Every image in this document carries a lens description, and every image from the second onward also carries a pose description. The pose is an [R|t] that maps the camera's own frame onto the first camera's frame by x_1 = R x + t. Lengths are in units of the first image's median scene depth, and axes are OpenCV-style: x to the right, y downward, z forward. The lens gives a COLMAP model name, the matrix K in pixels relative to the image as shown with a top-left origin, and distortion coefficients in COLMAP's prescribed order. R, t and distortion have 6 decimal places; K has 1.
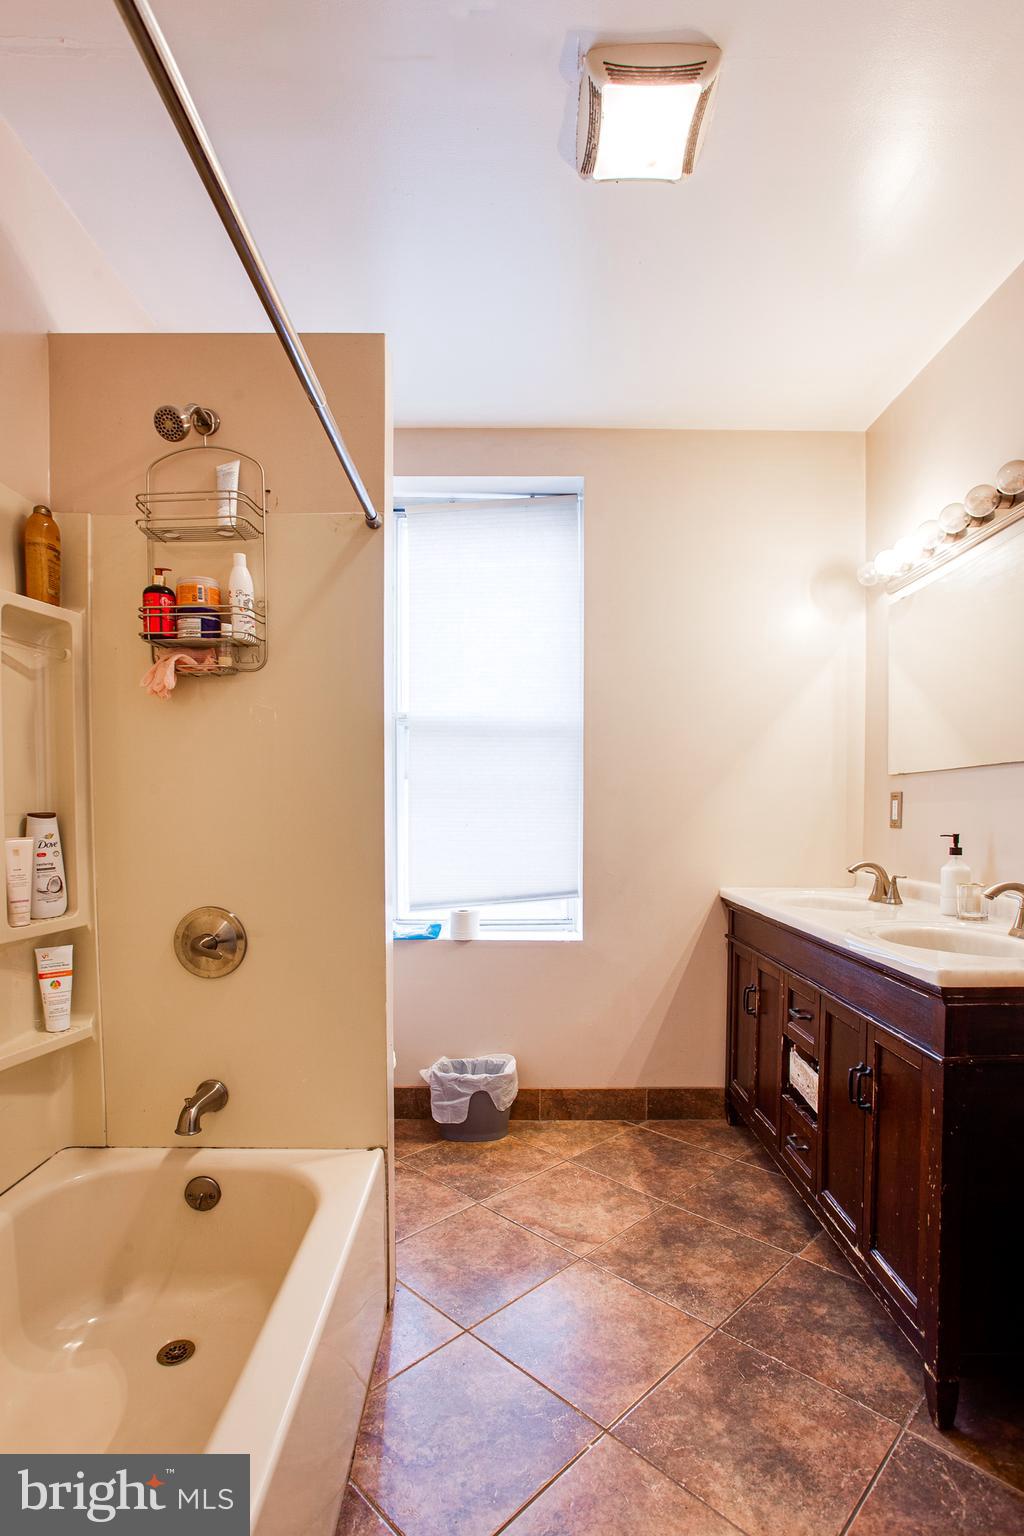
lens RADIAL K [[781.4, 0, 516.7], [0, 781.4, 732.8], [0, 0, 1]] dist [-0.072611, 0.046804]
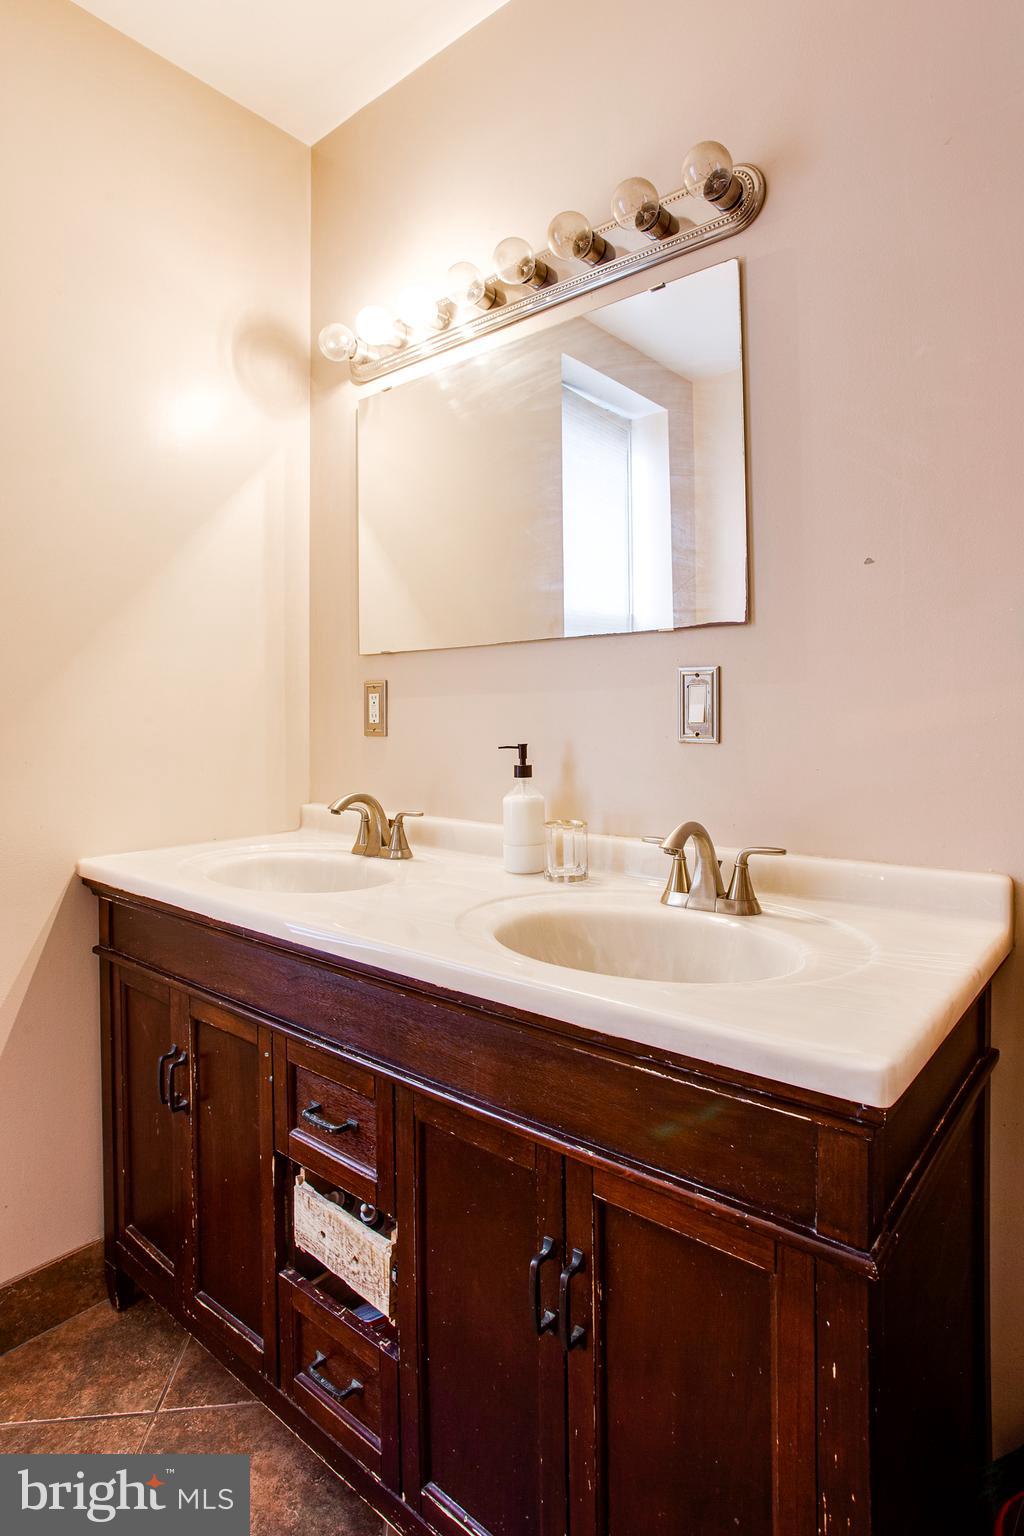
lens RADIAL K [[825.0, 0, 513.8], [0, 825.0, 702.4], [0, 0, 1]] dist [-0.070582, 0.033047]
pose [[0.643970, -0.005250, 0.765033, 0.040163], [-0.061789, 0.996353, 0.058849, 0.051173], [-0.762552, -0.085168, 0.641297, 0.504378]]
